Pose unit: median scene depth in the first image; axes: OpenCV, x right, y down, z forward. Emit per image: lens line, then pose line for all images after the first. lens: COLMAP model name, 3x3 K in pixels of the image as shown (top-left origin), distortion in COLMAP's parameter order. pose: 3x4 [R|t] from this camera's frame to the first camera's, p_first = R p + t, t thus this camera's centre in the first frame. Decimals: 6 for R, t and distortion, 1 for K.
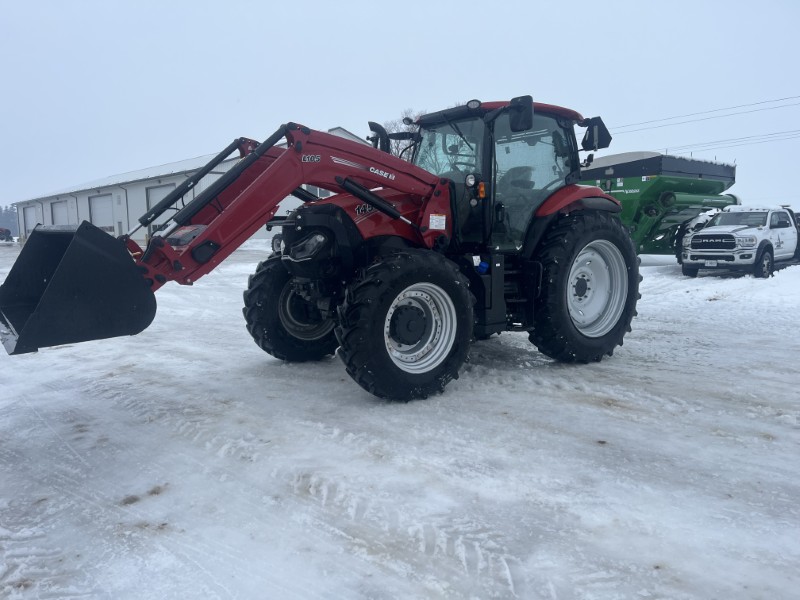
lens RADIAL K [[596.4, 0, 400.0], [0, 596.4, 300.0], [0, 0, 1]] dist [0.057588, -0.079883]
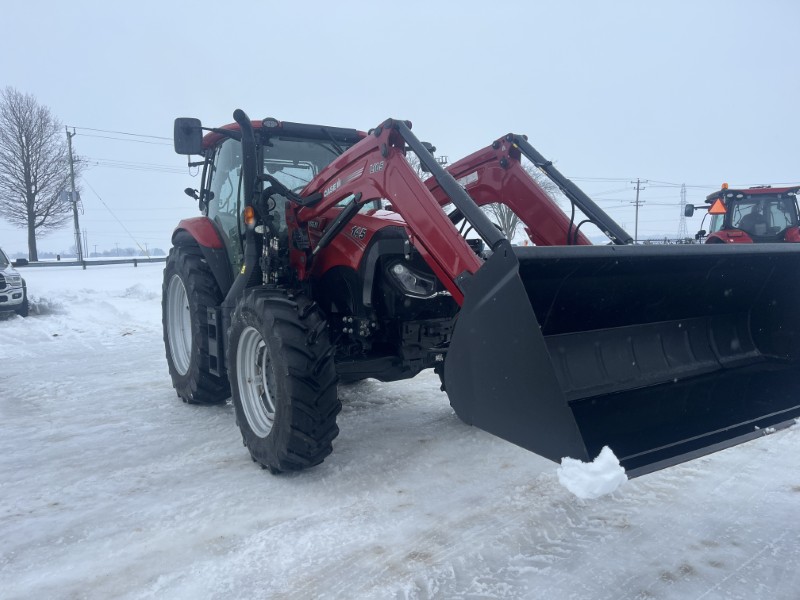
lens RADIAL K [[596.4, 0, 400.0], [0, 596.4, 300.0], [0, 0, 1]] dist [0.057588, -0.079883]
pose [[0.093076, -0.079282, 0.992498, -0.889483], [0.147684, 0.986897, 0.064984, -0.111875], [-0.984645, 0.140528, 0.103565, 0.914862]]
